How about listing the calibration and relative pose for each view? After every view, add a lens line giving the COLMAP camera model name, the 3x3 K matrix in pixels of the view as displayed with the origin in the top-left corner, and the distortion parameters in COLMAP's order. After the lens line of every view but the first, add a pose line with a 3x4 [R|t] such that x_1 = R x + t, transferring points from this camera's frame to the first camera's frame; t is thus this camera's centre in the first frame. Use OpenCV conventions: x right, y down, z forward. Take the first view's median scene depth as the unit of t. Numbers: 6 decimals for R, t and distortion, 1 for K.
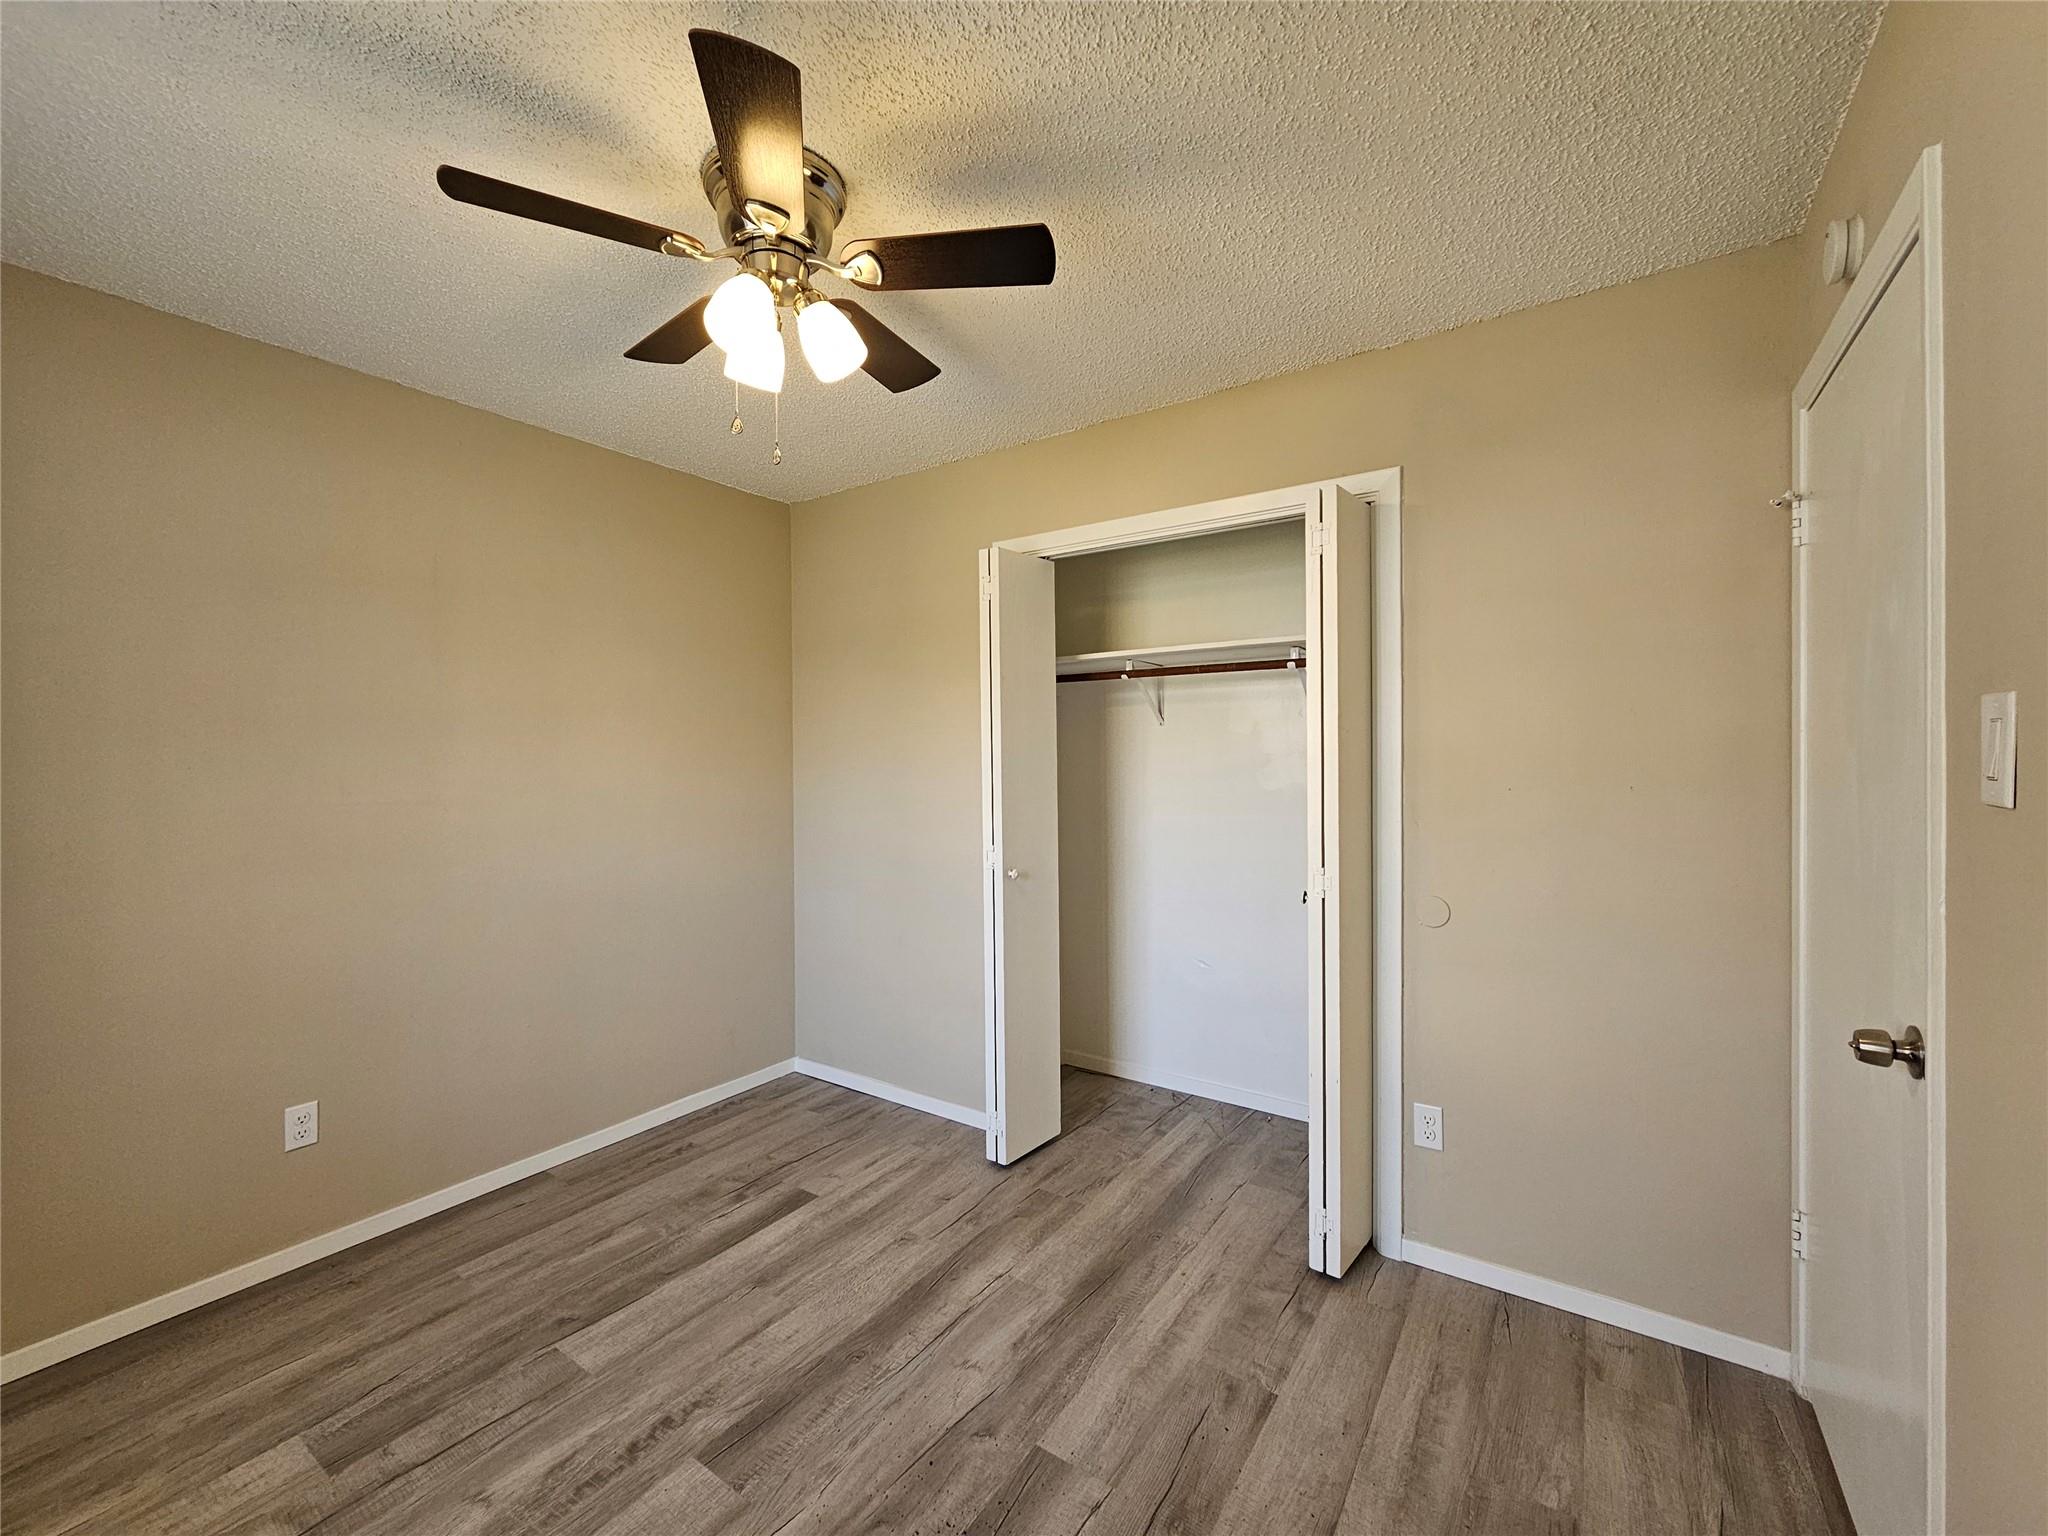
lens RADIAL K [[839.7, 0, 1021.1], [0, 839.7, 760.2], [0, 0, 1]] dist [-0.001958, 0.000307]
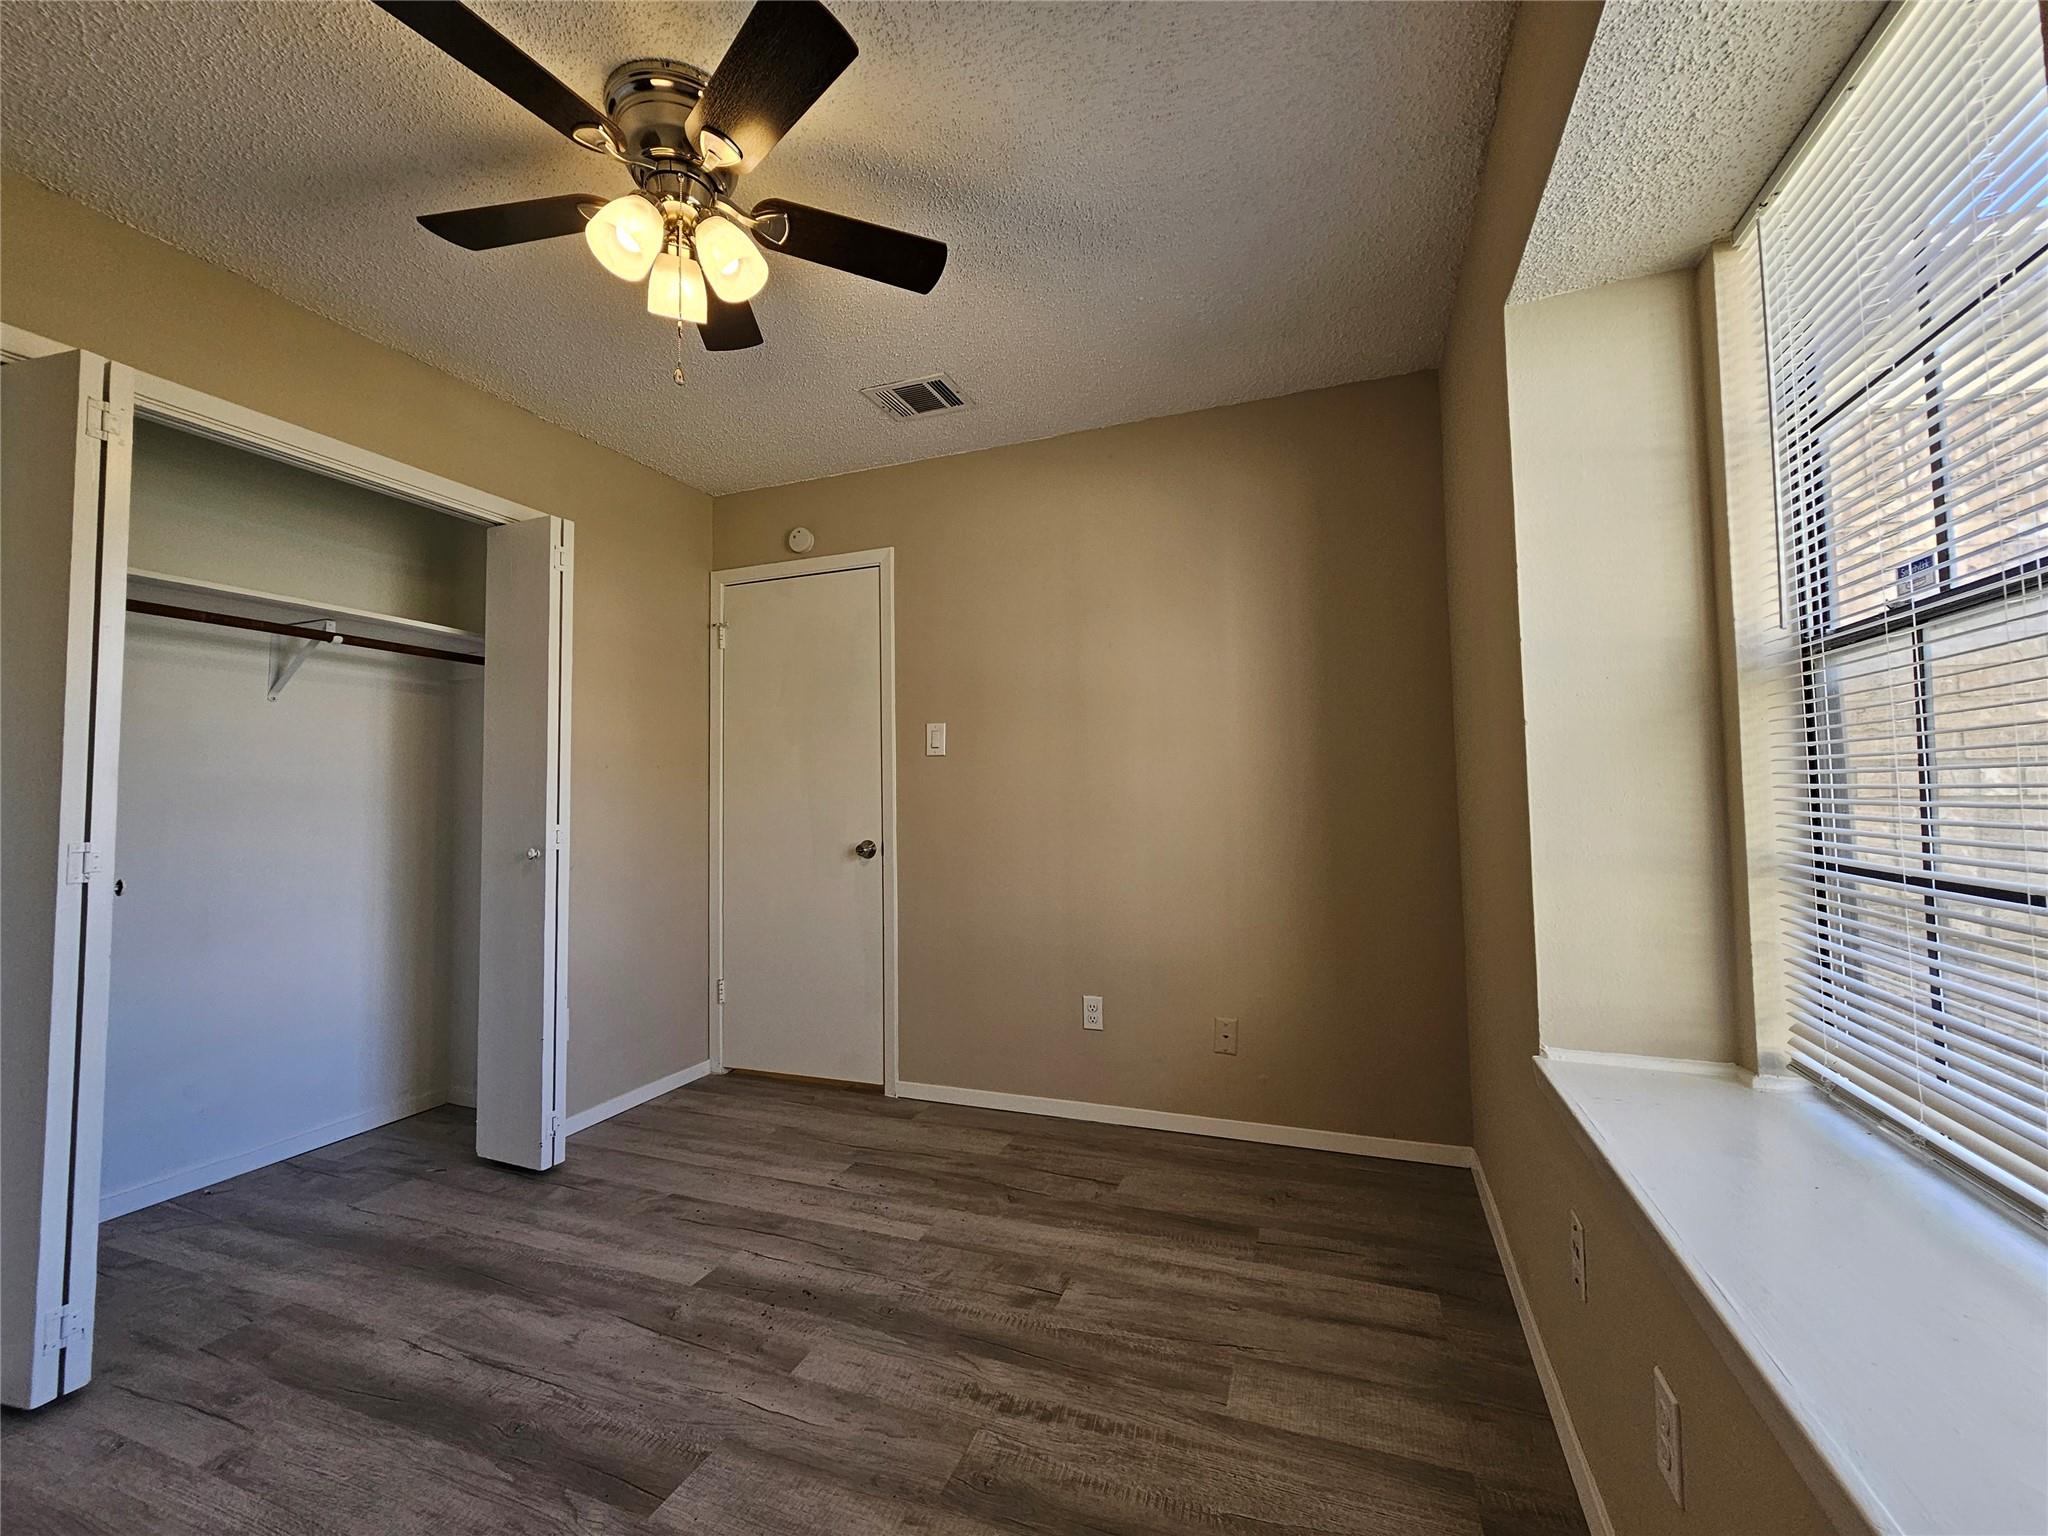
lens RADIAL K [[839.7, 0, 1021.1], [0, 839.7, 760.2], [0, 0, 1]] dist [-0.001958, 0.000307]
pose [[-0.235484, 0.057211, 0.970193, -1.100614], [0.022743, 0.998317, -0.053349, 0.128536], [-0.971612, 0.009503, -0.236389, 0.705143]]
